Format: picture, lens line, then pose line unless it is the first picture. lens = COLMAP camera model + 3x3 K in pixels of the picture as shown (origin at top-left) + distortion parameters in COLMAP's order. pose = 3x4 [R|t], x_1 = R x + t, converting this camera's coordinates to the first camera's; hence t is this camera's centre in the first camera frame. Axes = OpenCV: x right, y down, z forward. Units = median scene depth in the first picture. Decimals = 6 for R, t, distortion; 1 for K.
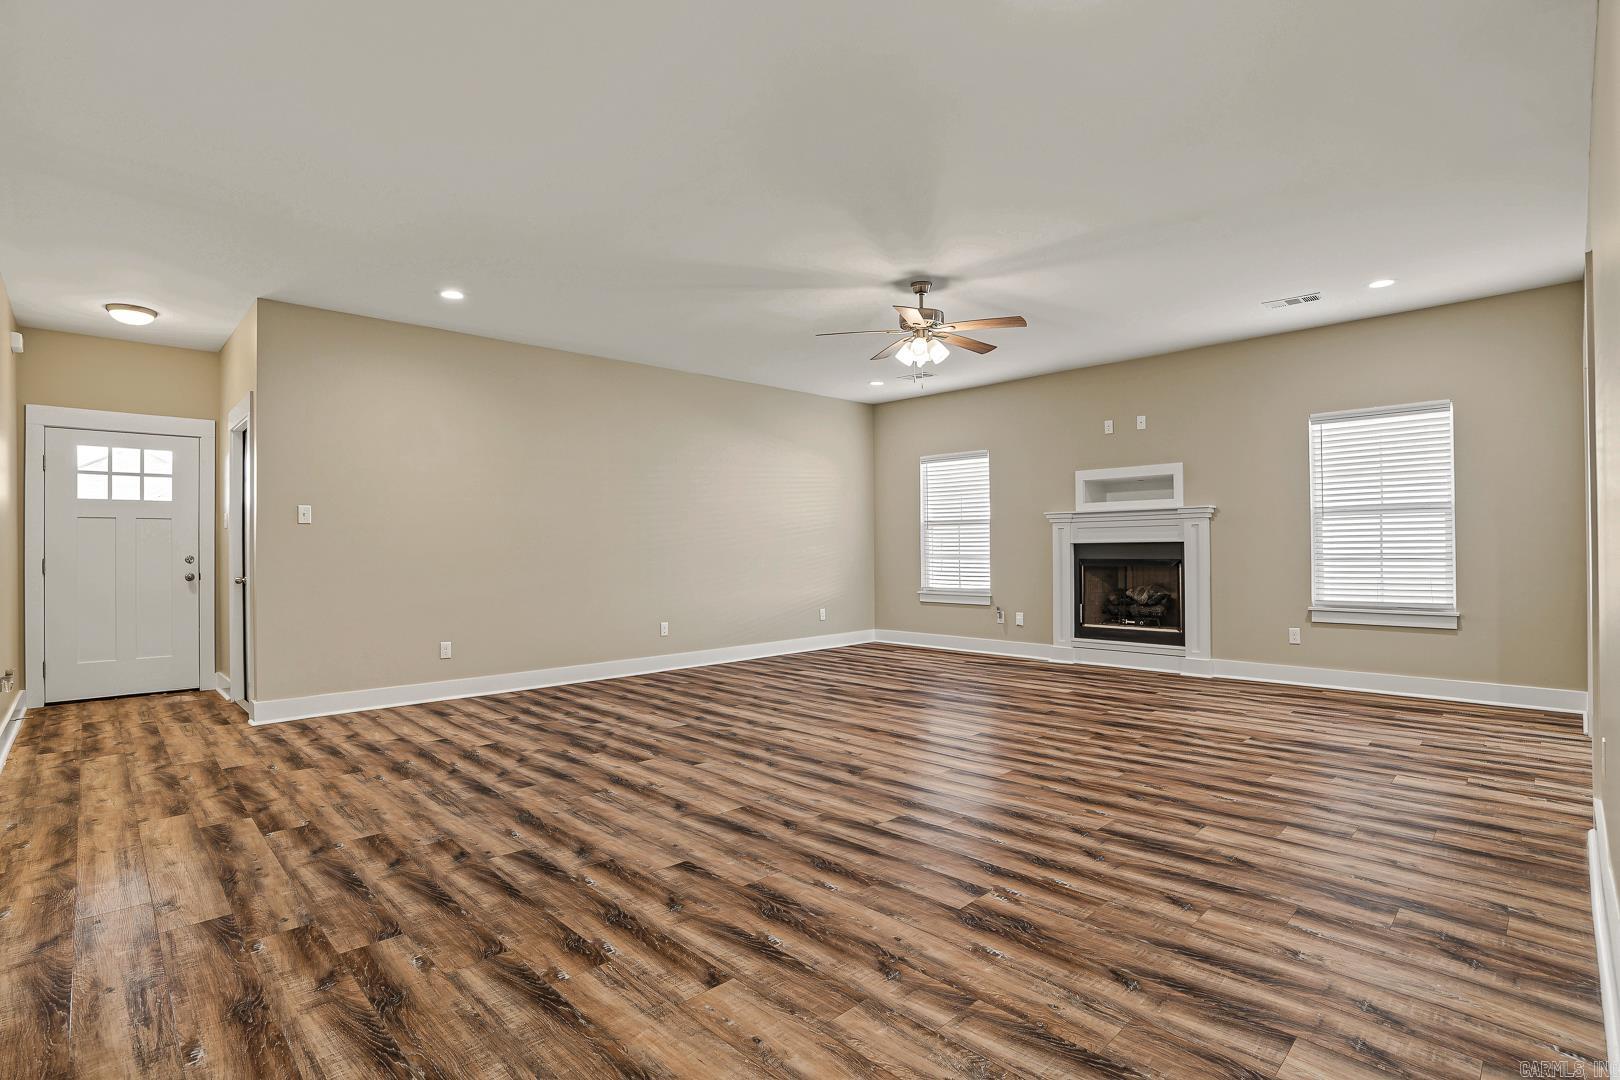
lens RADIAL K [[758.3, 0, 806.9], [0, 758.3, 537.8], [0, 0, 1]] dist [-0.062024, 0.021455]
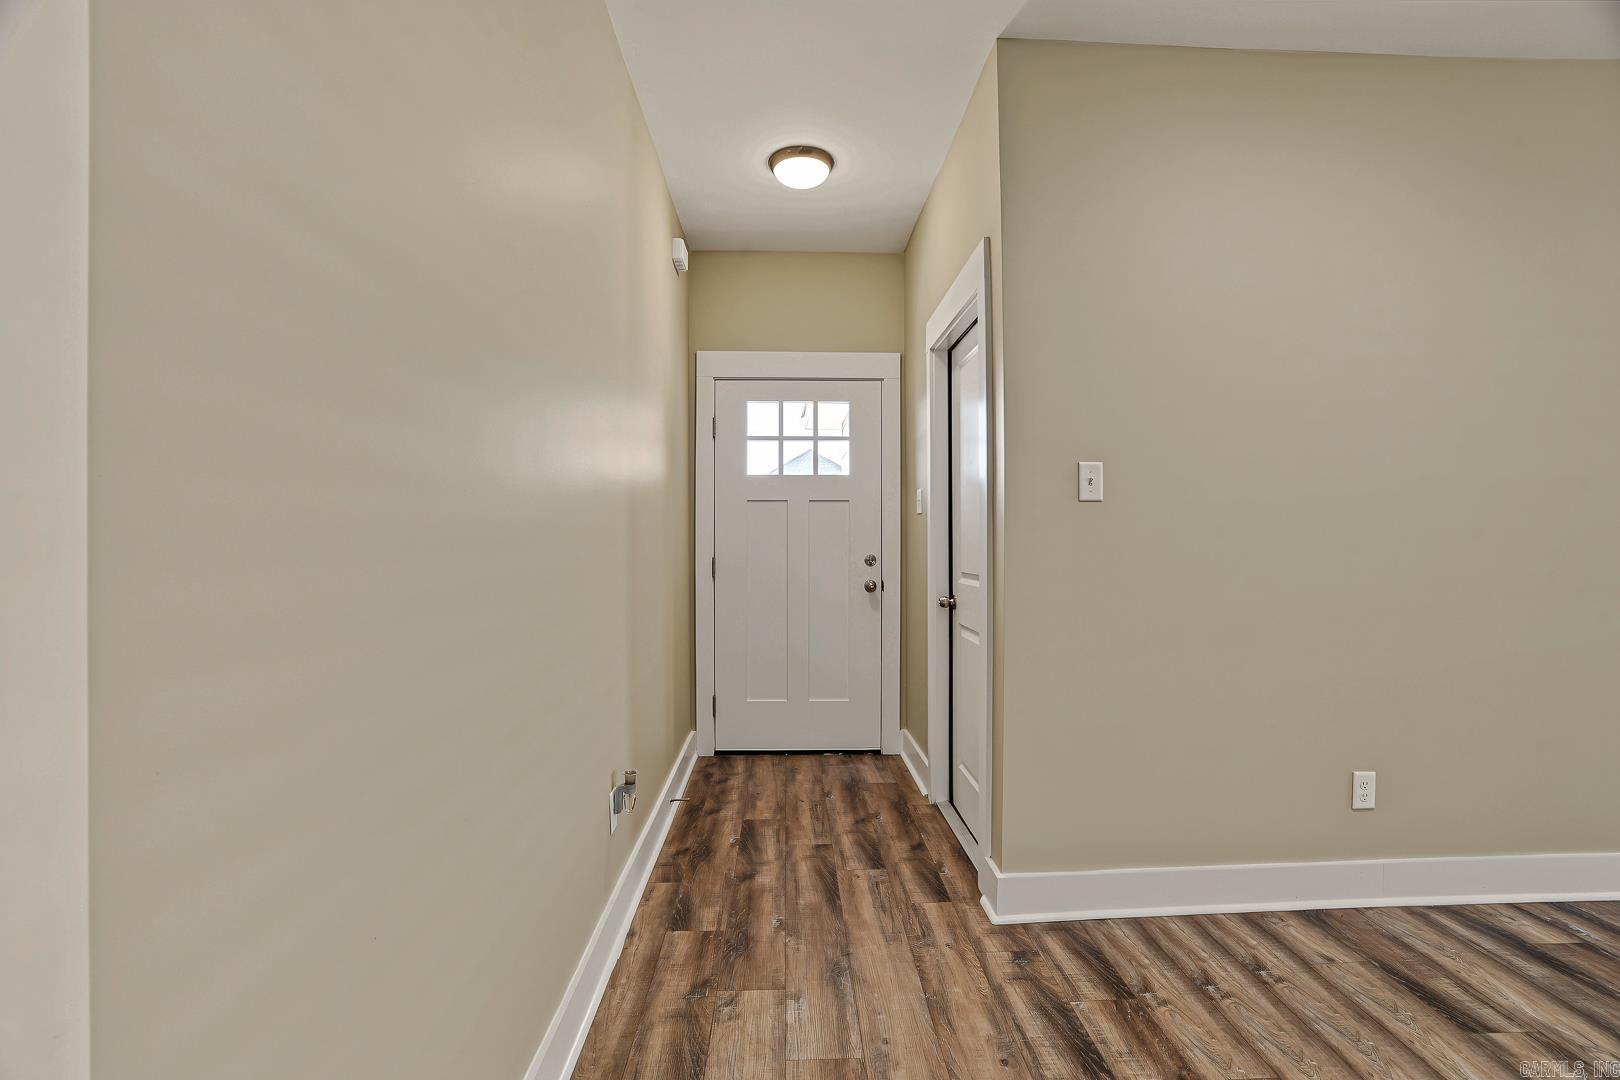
lens RADIAL K [[758.3, 0, 806.9], [0, 758.3, 537.8], [0, 0, 1]] dist [-0.062024, 0.021455]
pose [[0.733682, 0.011317, -0.679399, -0.281018], [0.000257, 0.999857, 0.016933, -0.002402], [0.679493, -0.012598, 0.733574, 0.306350]]
